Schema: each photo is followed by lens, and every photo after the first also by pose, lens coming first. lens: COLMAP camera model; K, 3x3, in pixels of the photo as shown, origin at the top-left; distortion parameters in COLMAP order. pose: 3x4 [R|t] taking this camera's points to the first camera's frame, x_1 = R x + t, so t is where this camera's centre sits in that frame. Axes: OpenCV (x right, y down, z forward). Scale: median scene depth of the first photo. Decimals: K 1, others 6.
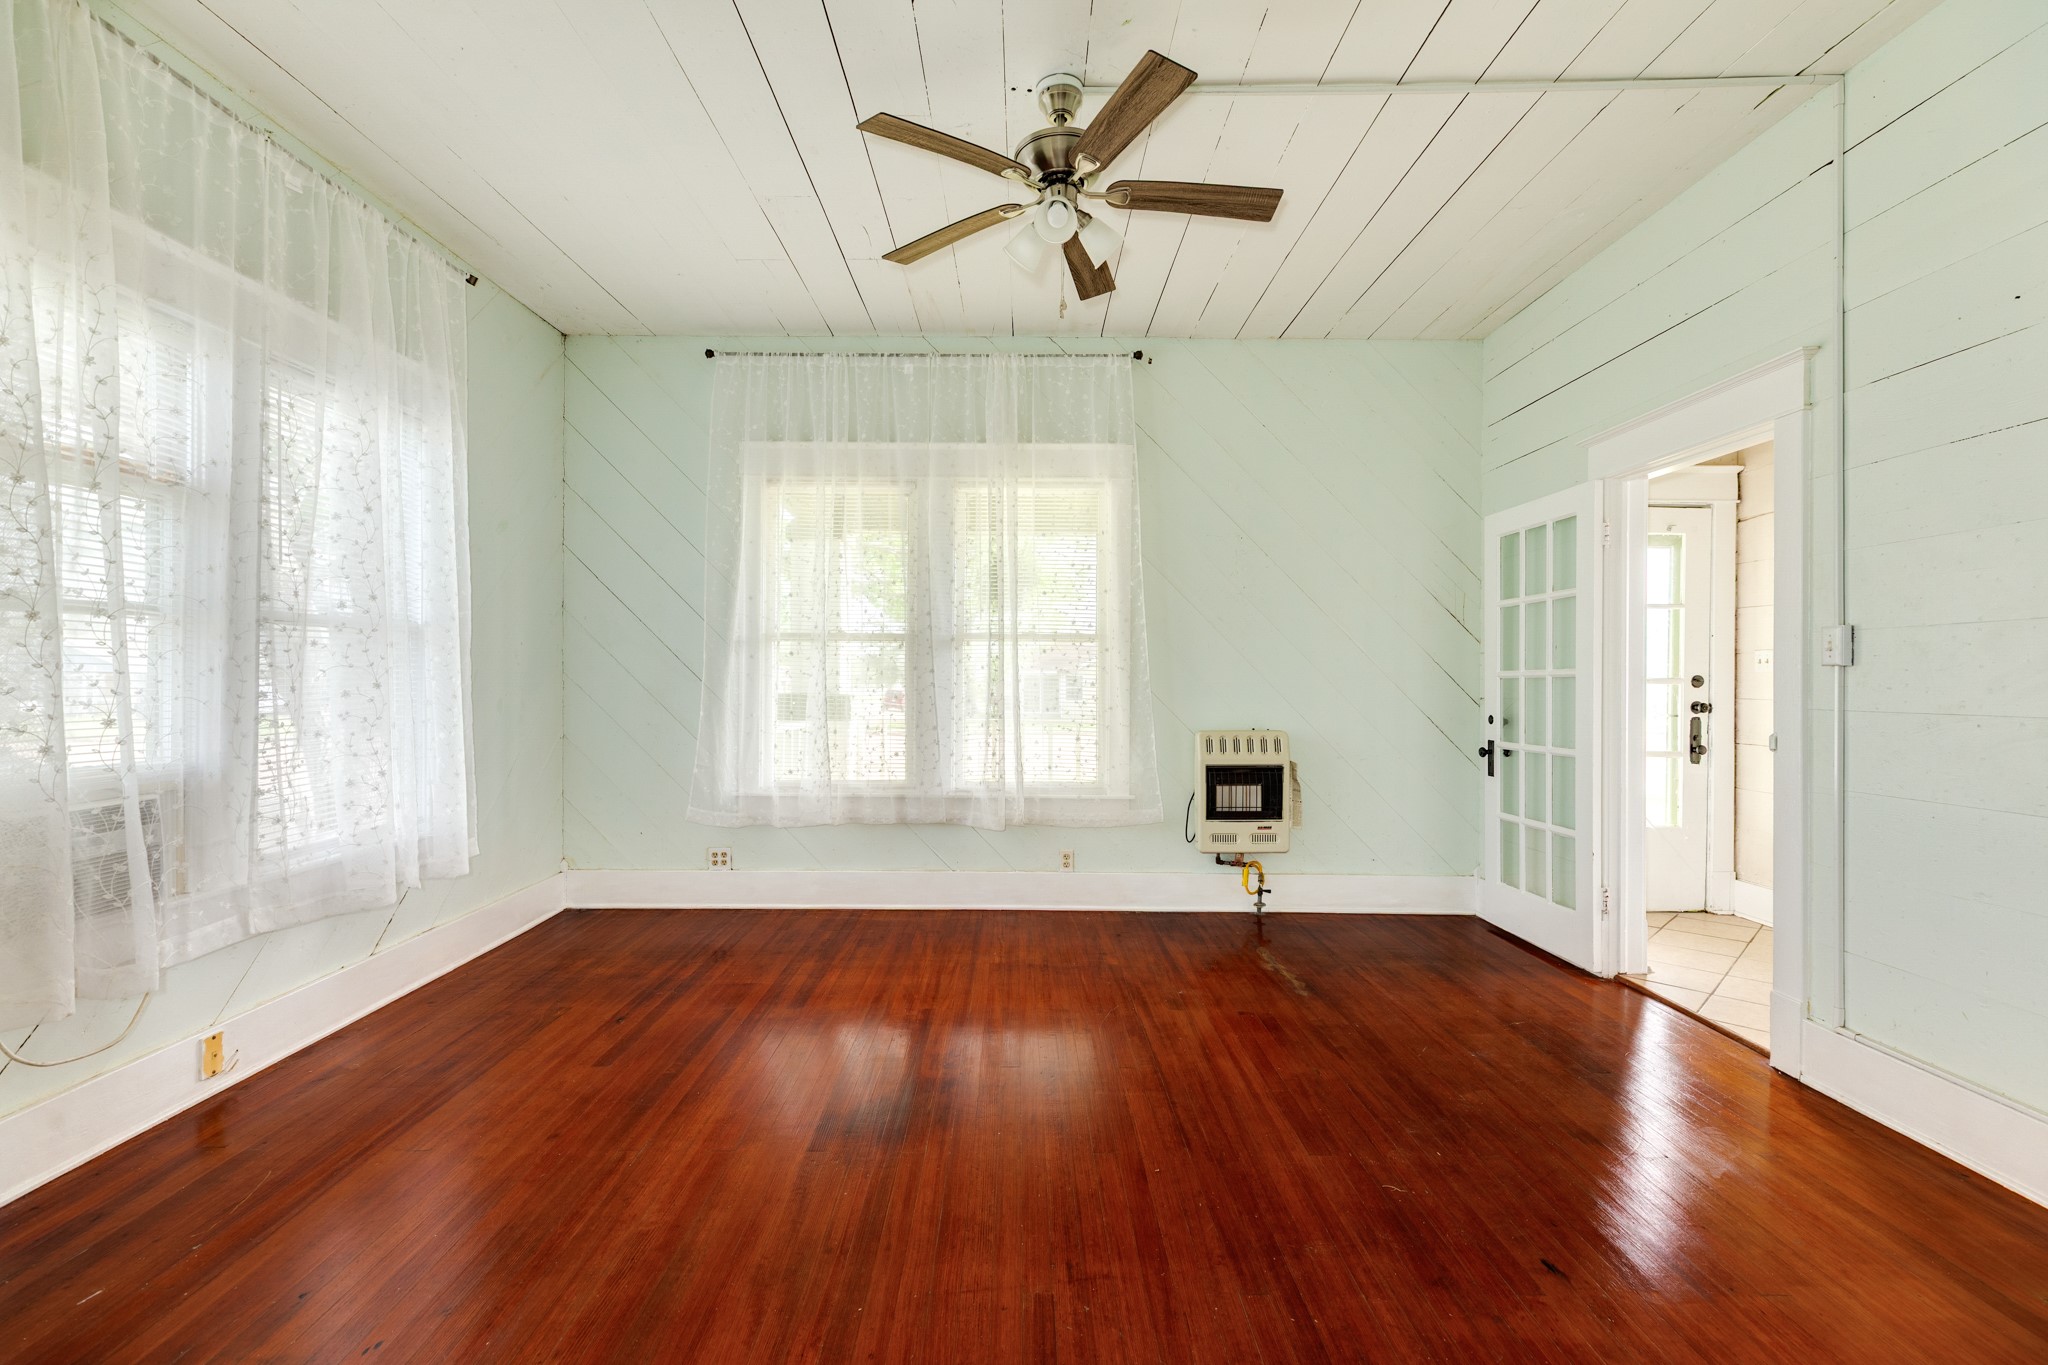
lens RADIAL K [[912.2, 0, 1024.0], [0, 912.2, 682.5], [0, 0, 1]] dist [0.000782, -0.000004]
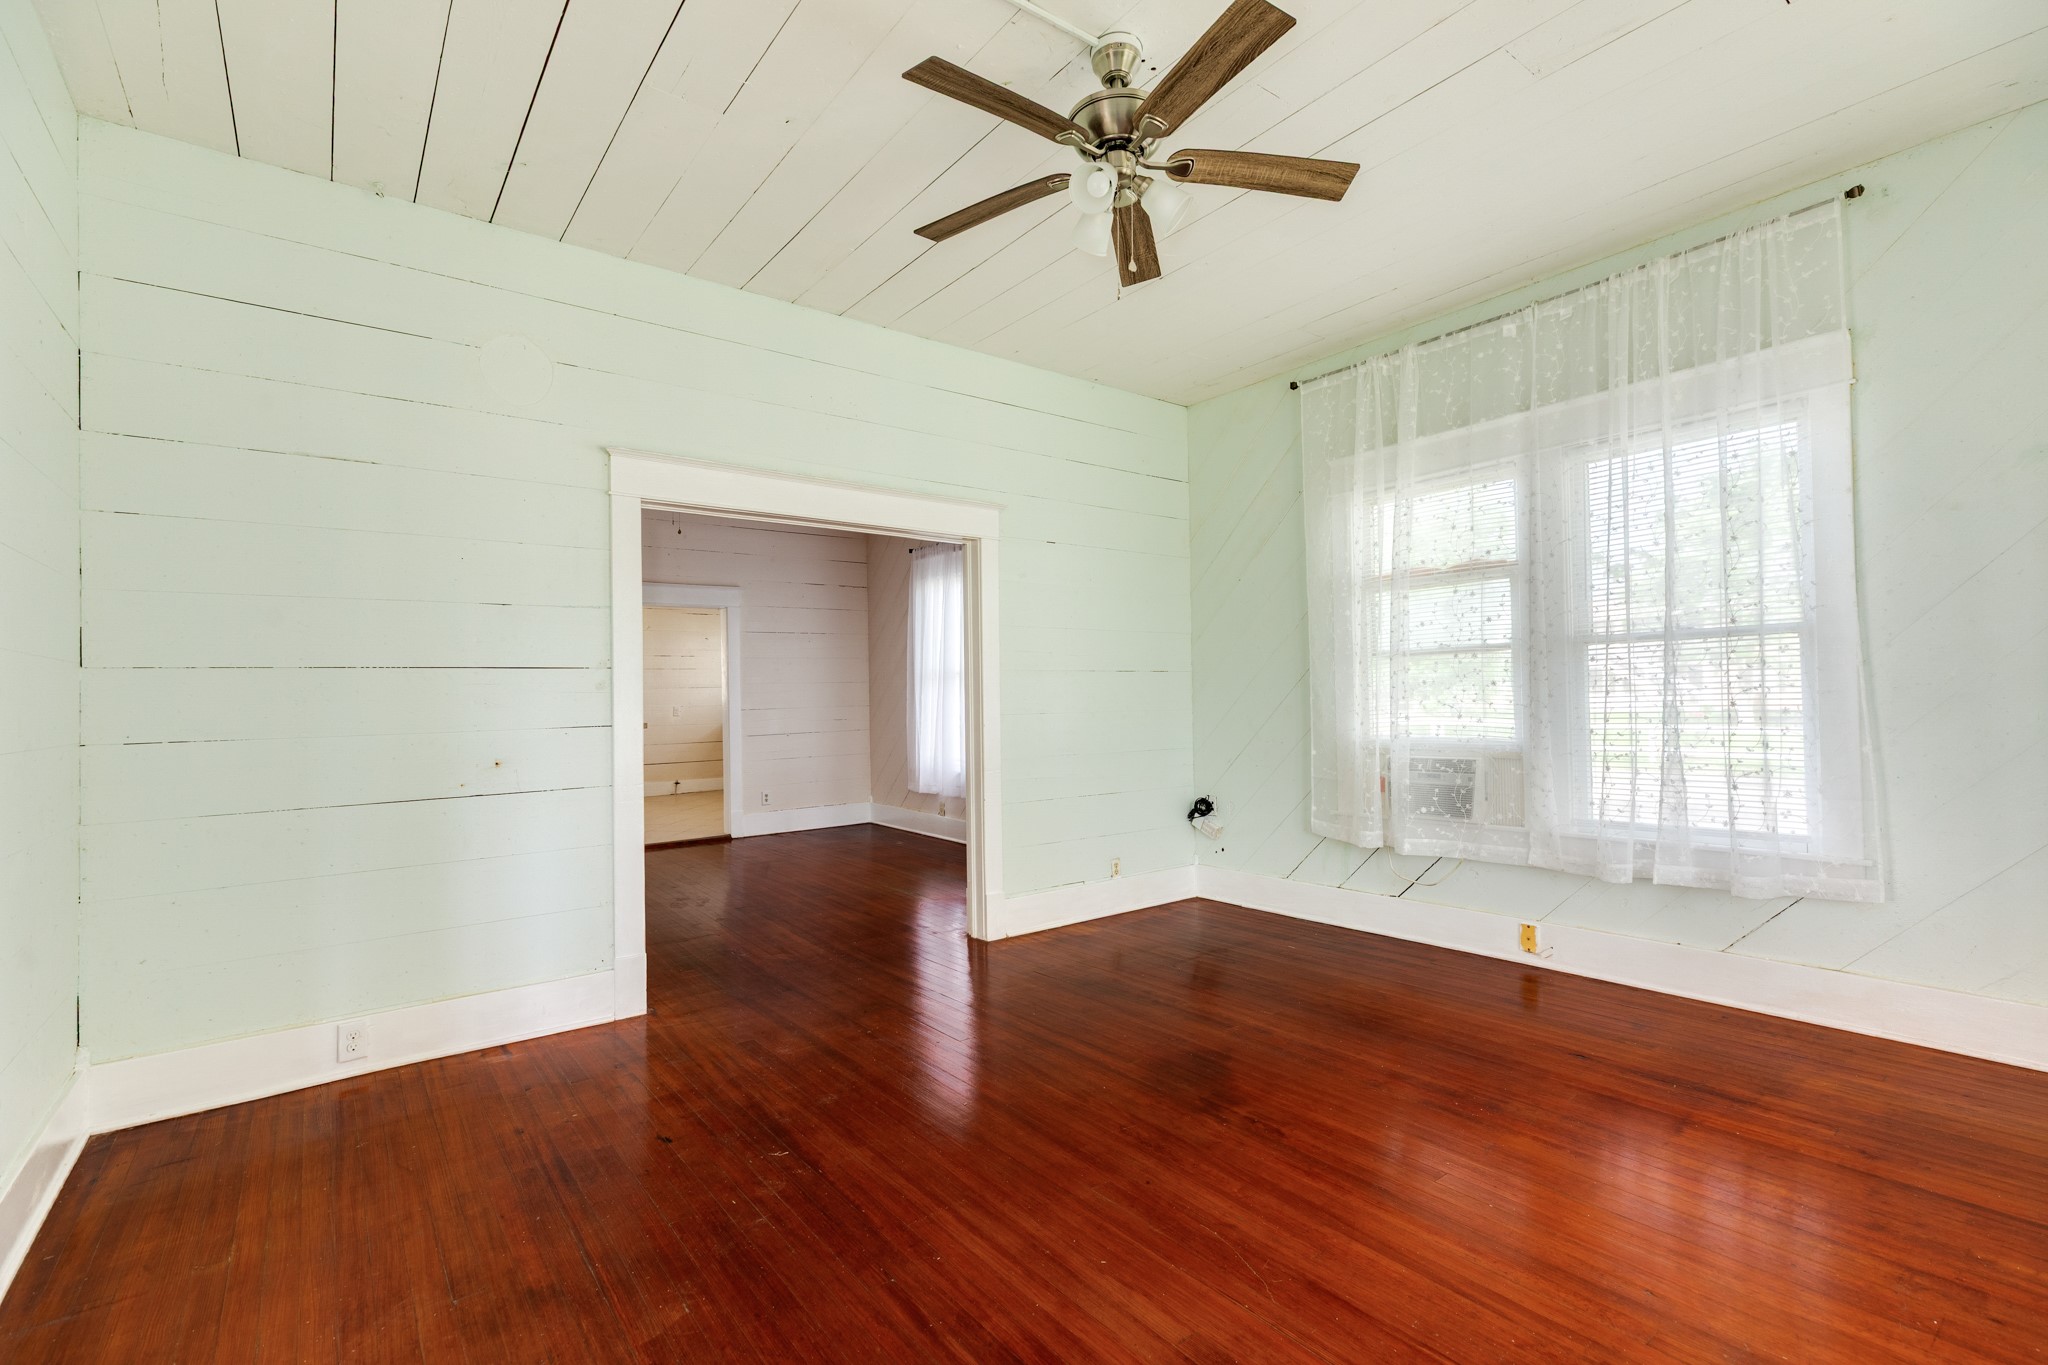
lens RADIAL K [[912.2, 0, 1024.0], [0, 912.2, 682.5], [0, 0, 1]] dist [0.000782, -0.000004]
pose [[-0.792182, 0.008920, -0.610220, 0.420955], [0.018557, 0.999783, -0.009475, -0.008667], [0.610003, -0.018829, -0.792175, 1.037377]]
